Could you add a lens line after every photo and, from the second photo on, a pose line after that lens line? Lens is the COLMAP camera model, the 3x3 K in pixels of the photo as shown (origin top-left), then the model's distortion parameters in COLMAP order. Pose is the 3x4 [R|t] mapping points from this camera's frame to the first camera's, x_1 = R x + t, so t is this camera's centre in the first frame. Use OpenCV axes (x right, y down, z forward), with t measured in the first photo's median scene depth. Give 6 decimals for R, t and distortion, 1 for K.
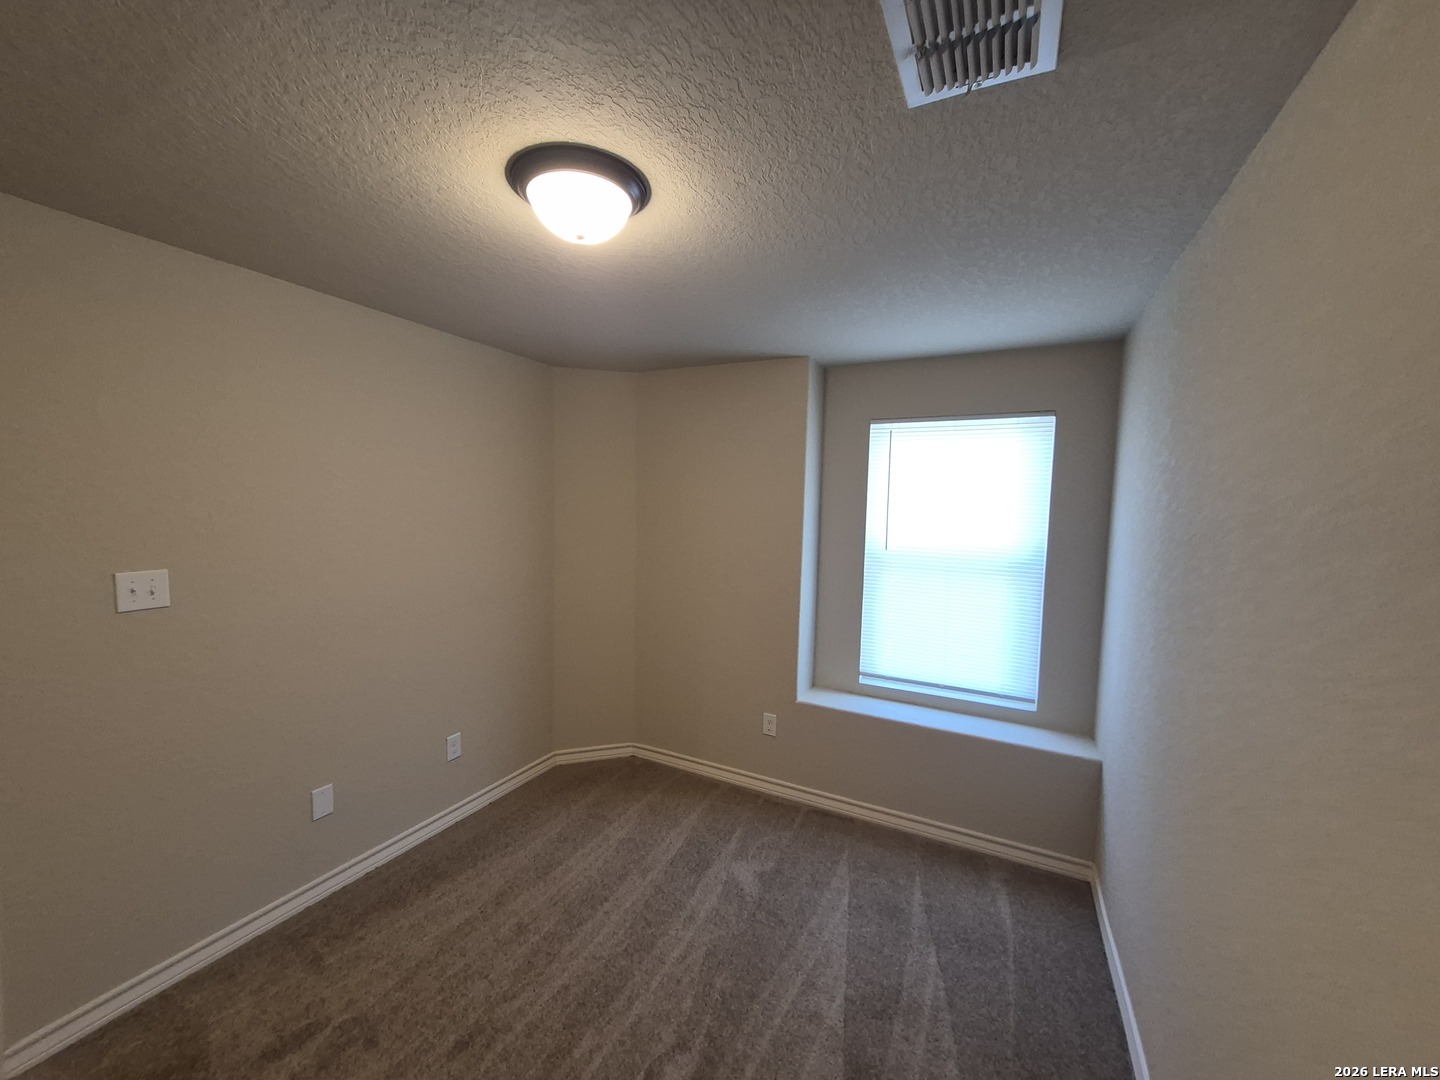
lens RADIAL K [[566.6, 0, 692.8], [0, 566.6, 537.3], [0, 0, 1]] dist [0.008165, -0.000780]
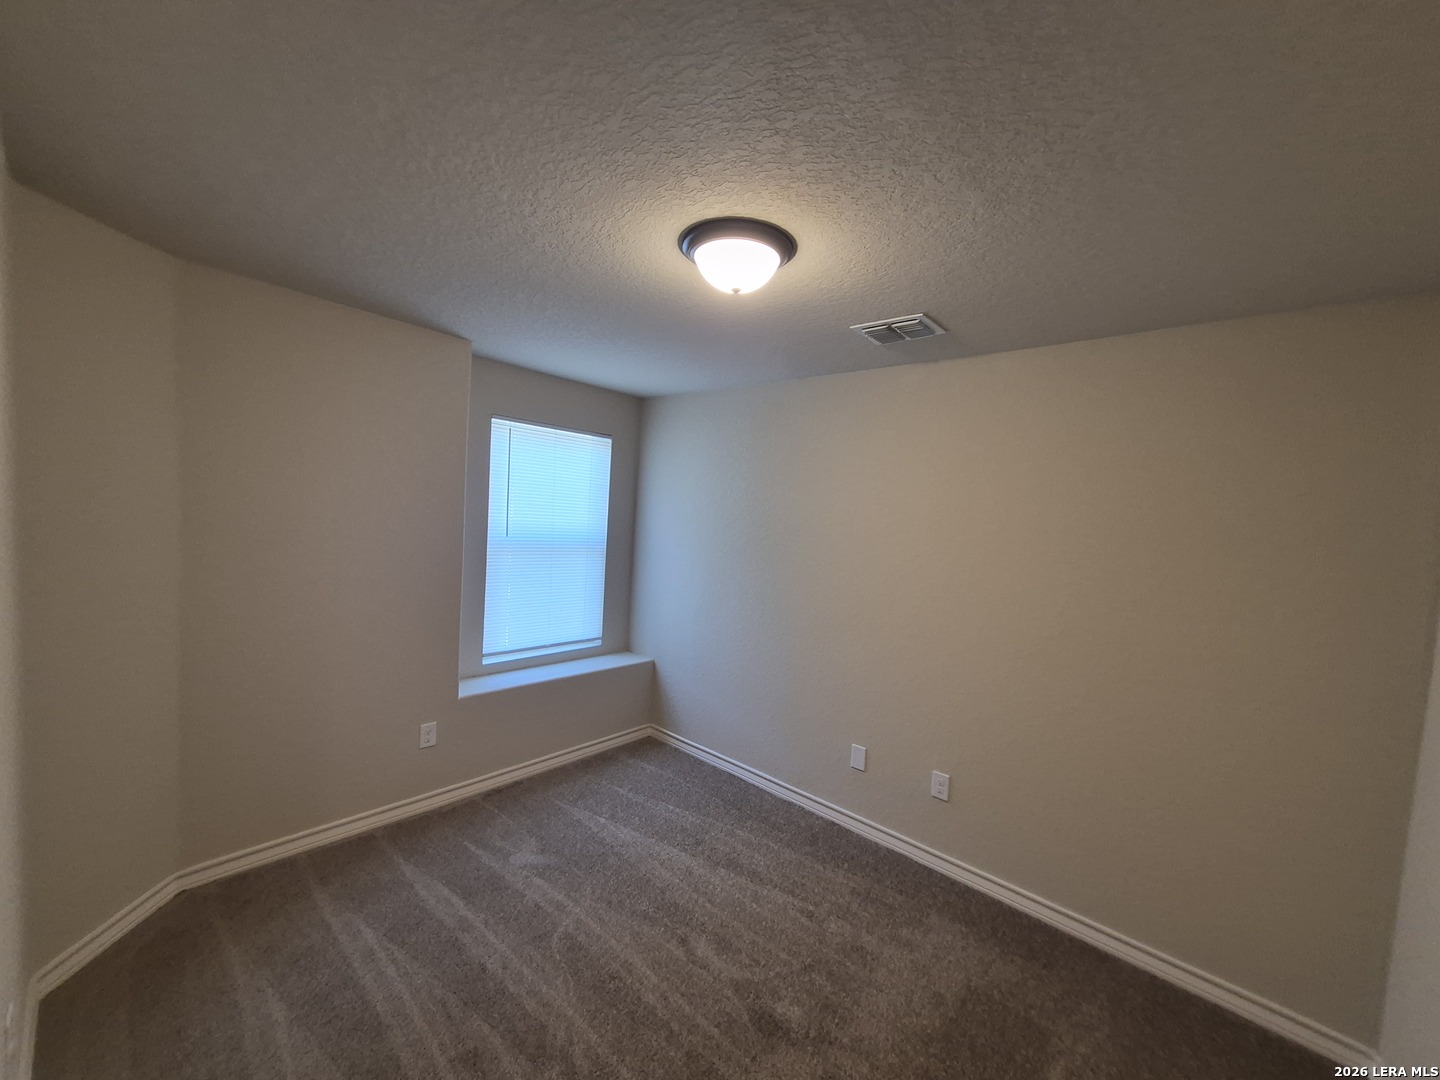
lens RADIAL K [[566.6, 0, 724.6], [0, 566.6, 540.7], [0, 0, 1]] dist [0.008165, -0.000780]
pose [[0.241807, -0.060248, 0.968452, -0.703091], [-0.001136, 0.998052, 0.062373, -0.044483], [-0.970324, -0.016183, 0.241267, 0.370555]]
